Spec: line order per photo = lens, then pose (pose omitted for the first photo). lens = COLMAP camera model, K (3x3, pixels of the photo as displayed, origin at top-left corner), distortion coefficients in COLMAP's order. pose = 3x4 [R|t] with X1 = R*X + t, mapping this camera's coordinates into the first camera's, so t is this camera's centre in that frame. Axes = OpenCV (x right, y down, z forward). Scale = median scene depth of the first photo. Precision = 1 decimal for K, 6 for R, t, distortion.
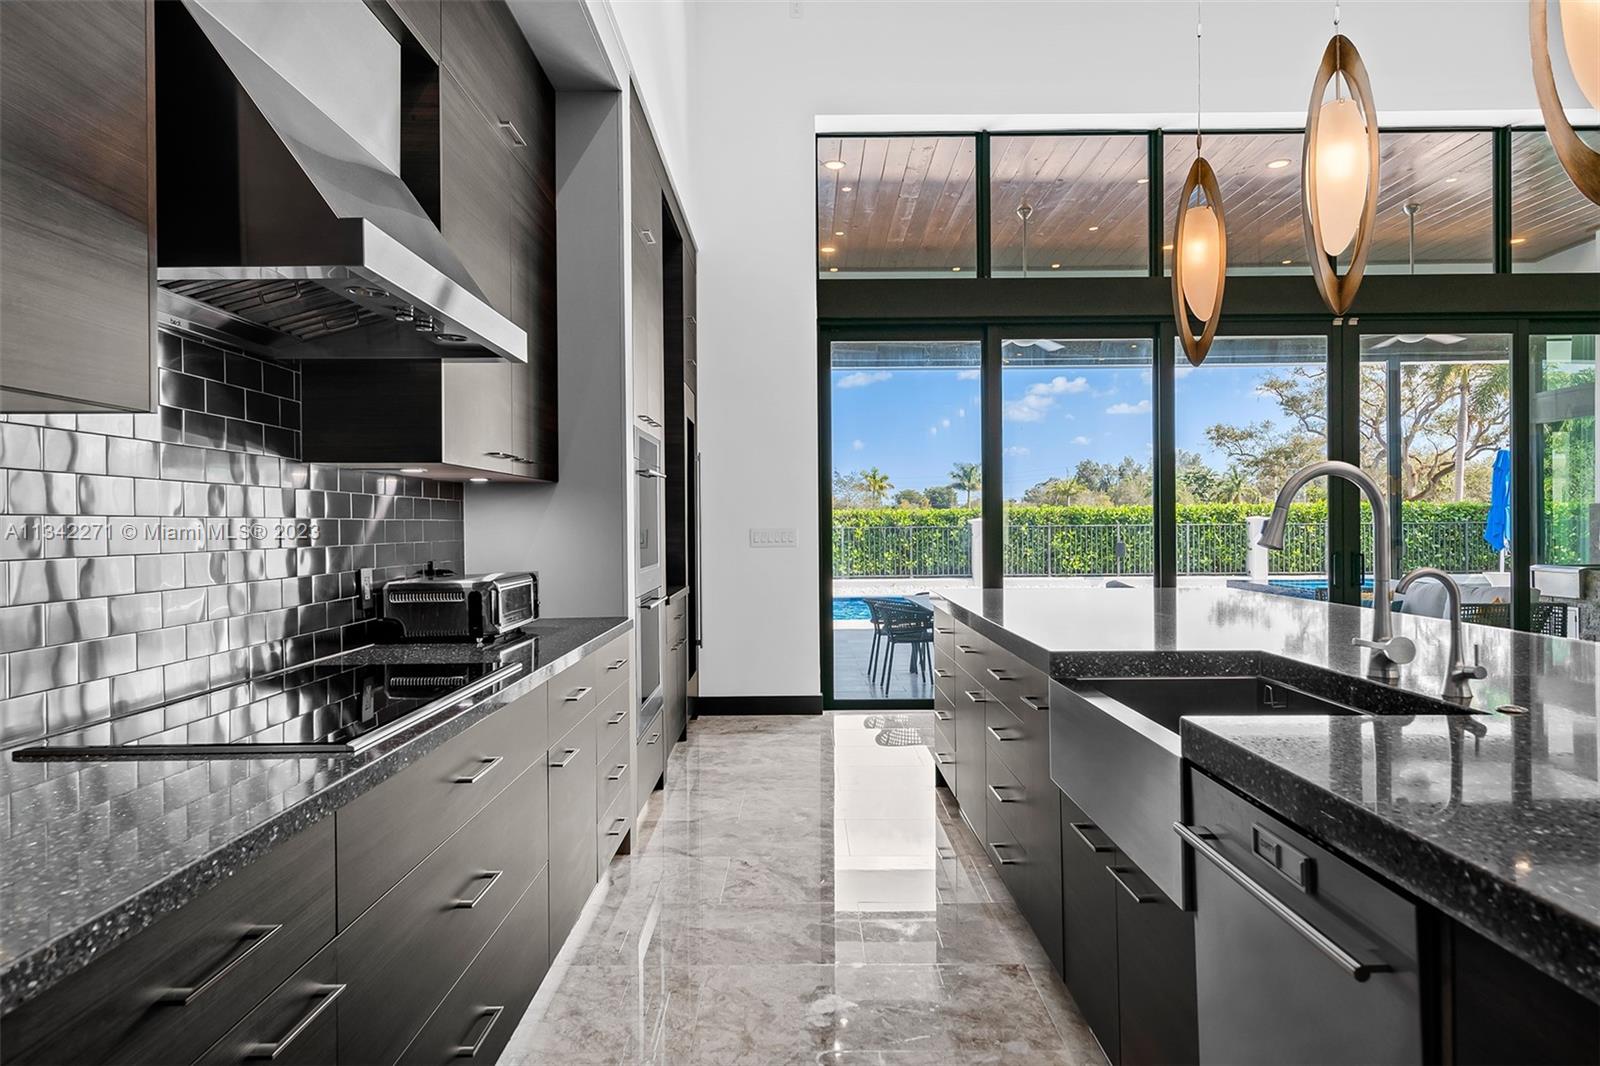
lens RADIAL K [[958.0, 0, 800.0], [0, 958.0, 533.0], [0, 0, 1]] dist [0.030531, 0.000233]
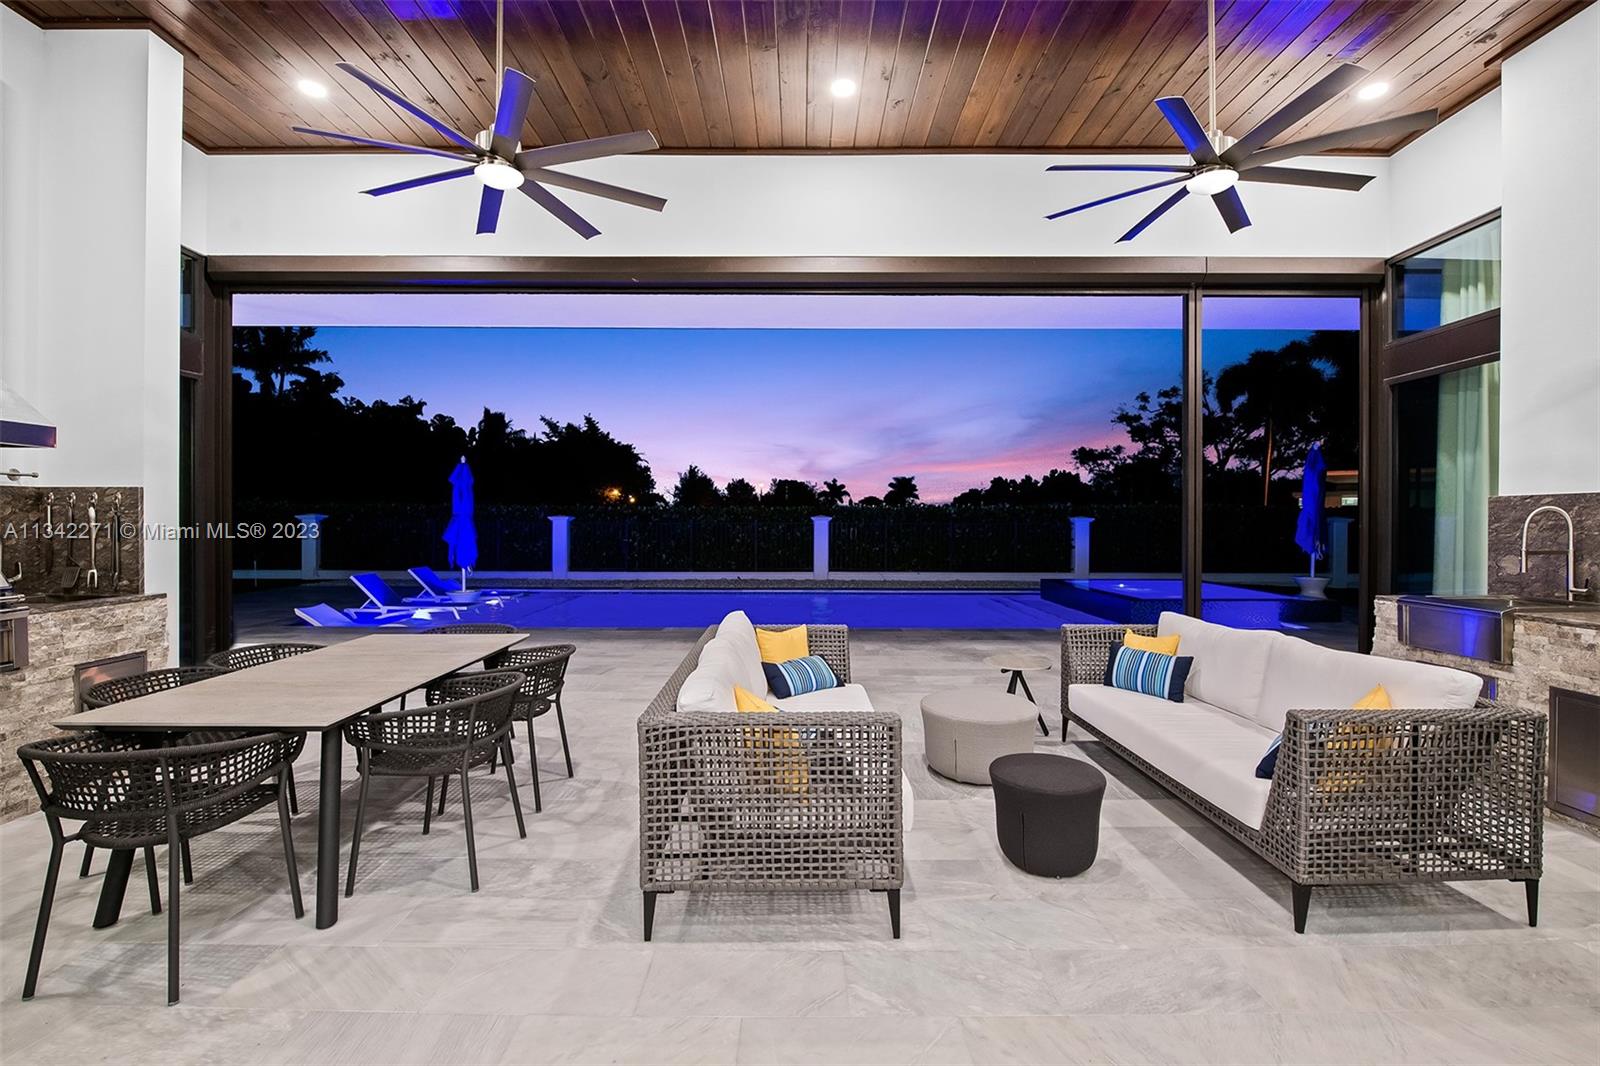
lens RADIAL K [[681.3, 0, 800.0], [0, 681.3, 533.0], [0, 0, 1]] dist [-0.000942, -0.000066]
pose [[0.999929, 0.010950, 0.004780, 0.157598], [-0.010999, 0.999887, 0.010257, -0.003321], [-0.004667, -0.010309, 0.999936, 0.246754]]
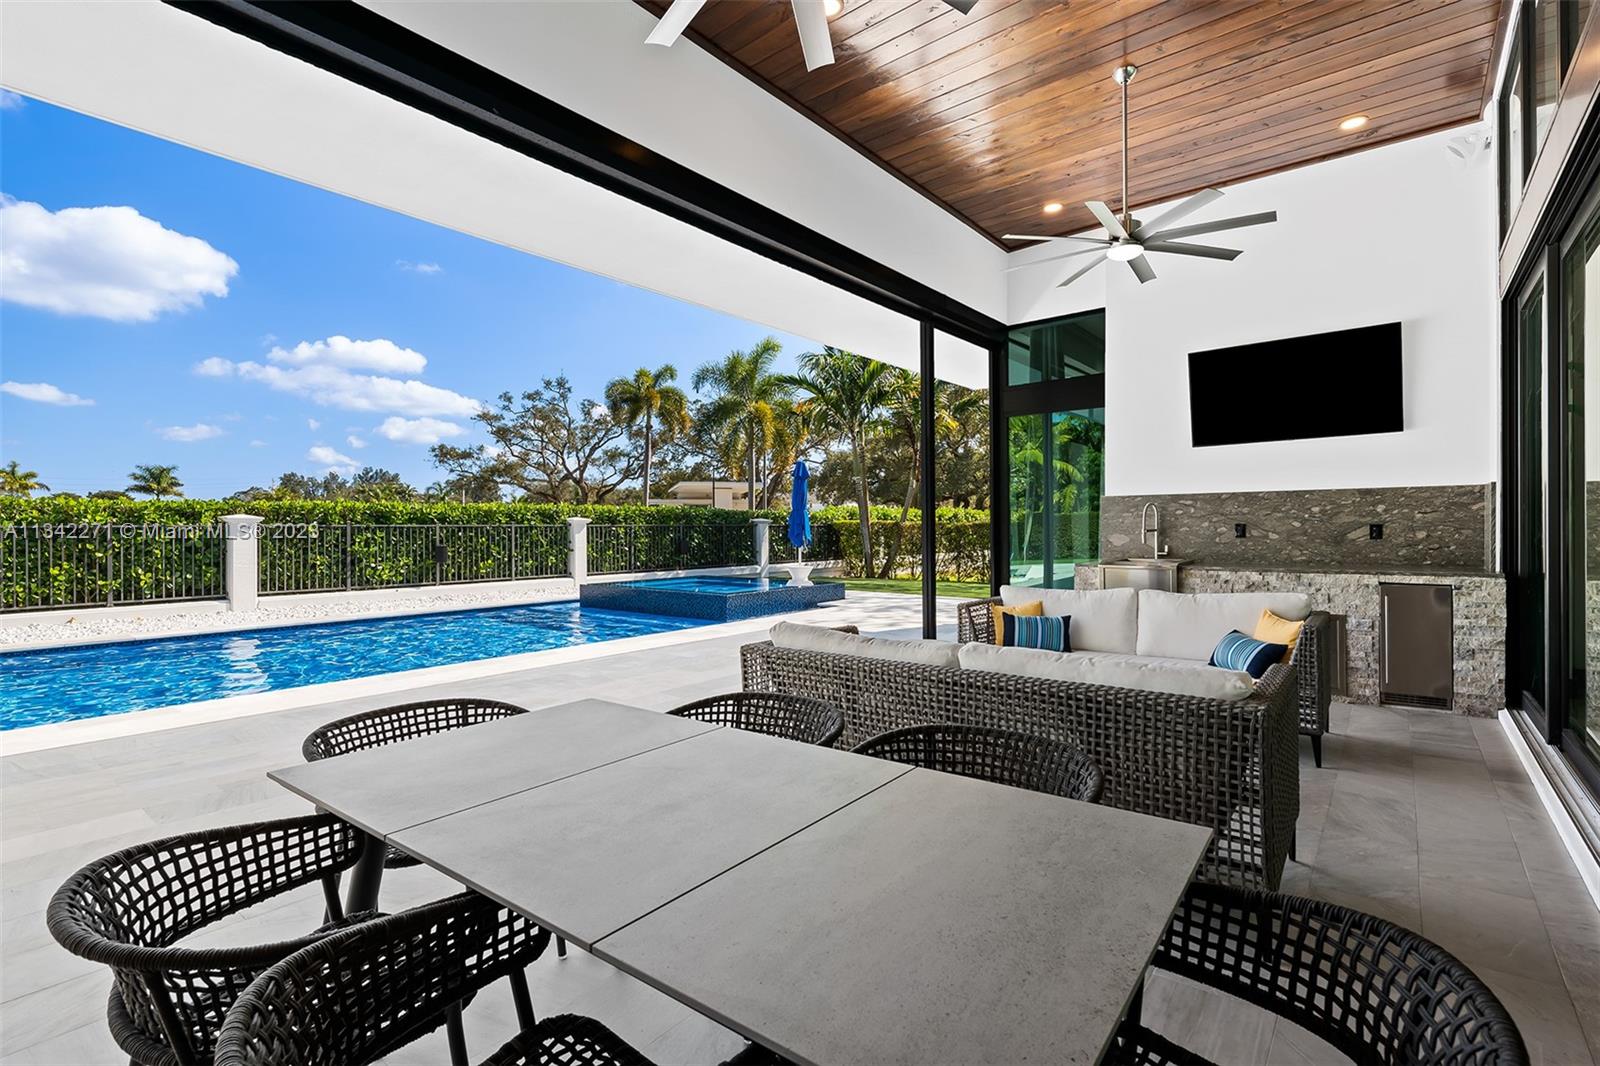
lens RADIAL K [[742.5, 0, 800.0], [0, 742.5, 533.0], [0, 0, 1]] dist [0.000918, -0.000731]
pose [[0.627053, -0.000376, 0.778976, 0.020004], [0.005573, 0.999976, -0.004003, 0.003170], [-0.778957, 0.006851, 0.627040, 0.336272]]
